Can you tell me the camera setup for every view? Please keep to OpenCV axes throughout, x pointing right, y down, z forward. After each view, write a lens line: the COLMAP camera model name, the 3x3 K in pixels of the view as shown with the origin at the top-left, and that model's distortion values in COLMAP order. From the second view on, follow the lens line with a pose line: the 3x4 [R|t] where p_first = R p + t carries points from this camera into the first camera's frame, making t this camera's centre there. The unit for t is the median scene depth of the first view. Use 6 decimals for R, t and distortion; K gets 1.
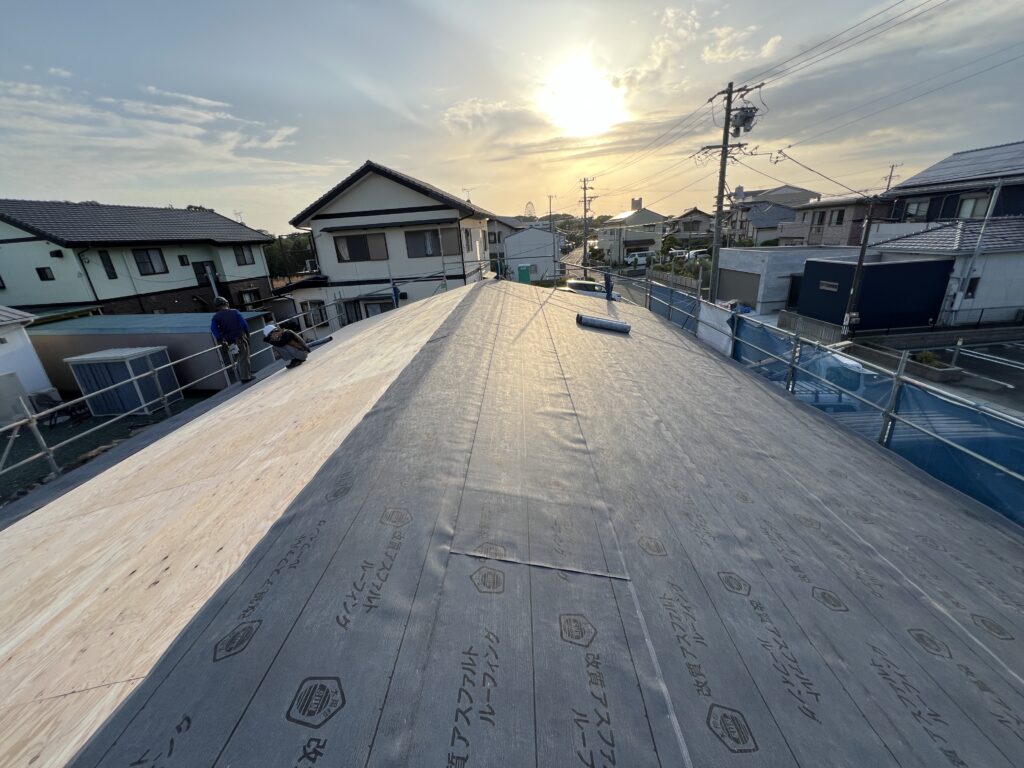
lens RADIAL K [[410.6, 0, 509.3], [0, 410.6, 385.8], [0, 0, 1]] dist [-0.001222, -0.000307]
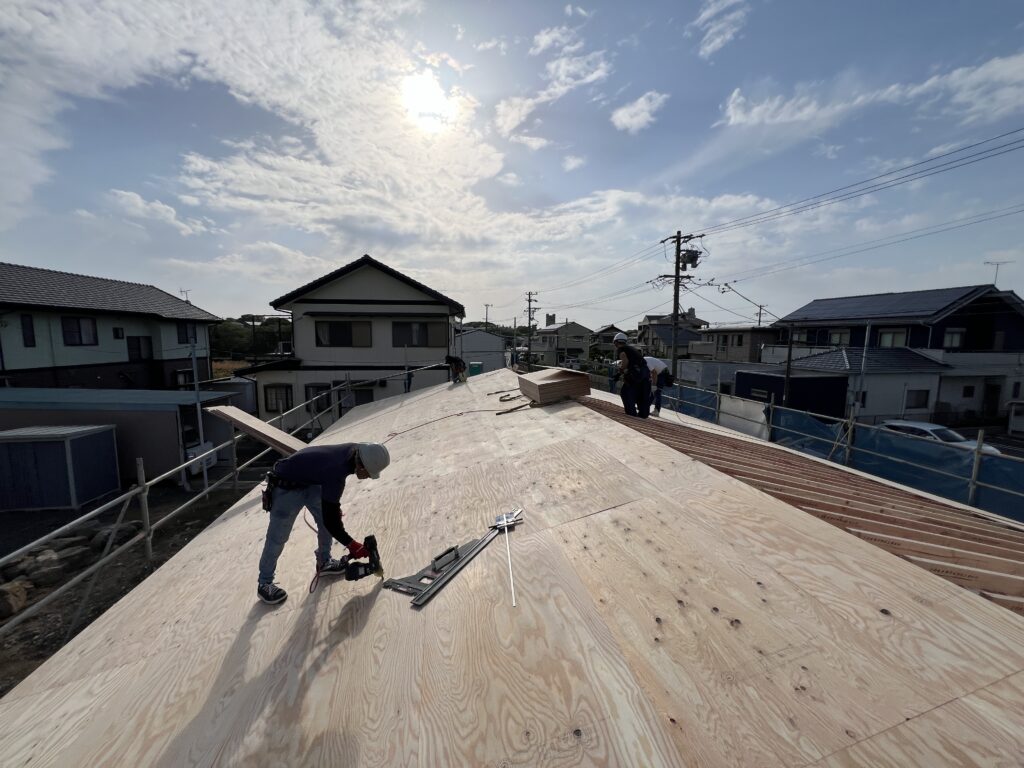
lens RADIAL K [[410.6, 0, 509.5], [0, 410.6, 384.2], [0, 0, 1]] dist [-0.001222, -0.000307]
pose [[0.979997, 0.049851, 0.192666, -0.149061], [-0.001815, 0.970317, -0.241829, 0.018262], [-0.199003, 0.236642, 0.950999, 0.012203]]
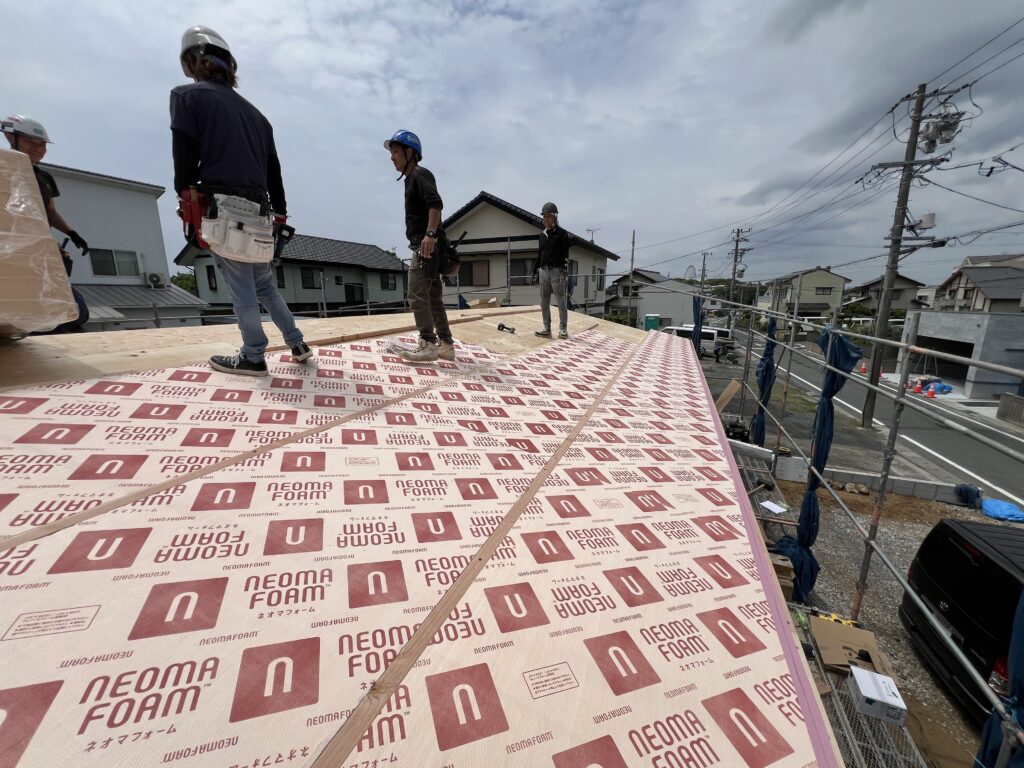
lens RADIAL K [[410.6, 0, 511.7], [0, 410.6, 385.2], [0, 0, 1]] dist [-0.001222, -0.000307]
pose [[0.935449, 0.137822, -0.325485, 0.114616], [-0.178871, 0.978817, -0.099612, 0.020921], [0.304862, 0.151402, 0.940285, 0.100830]]
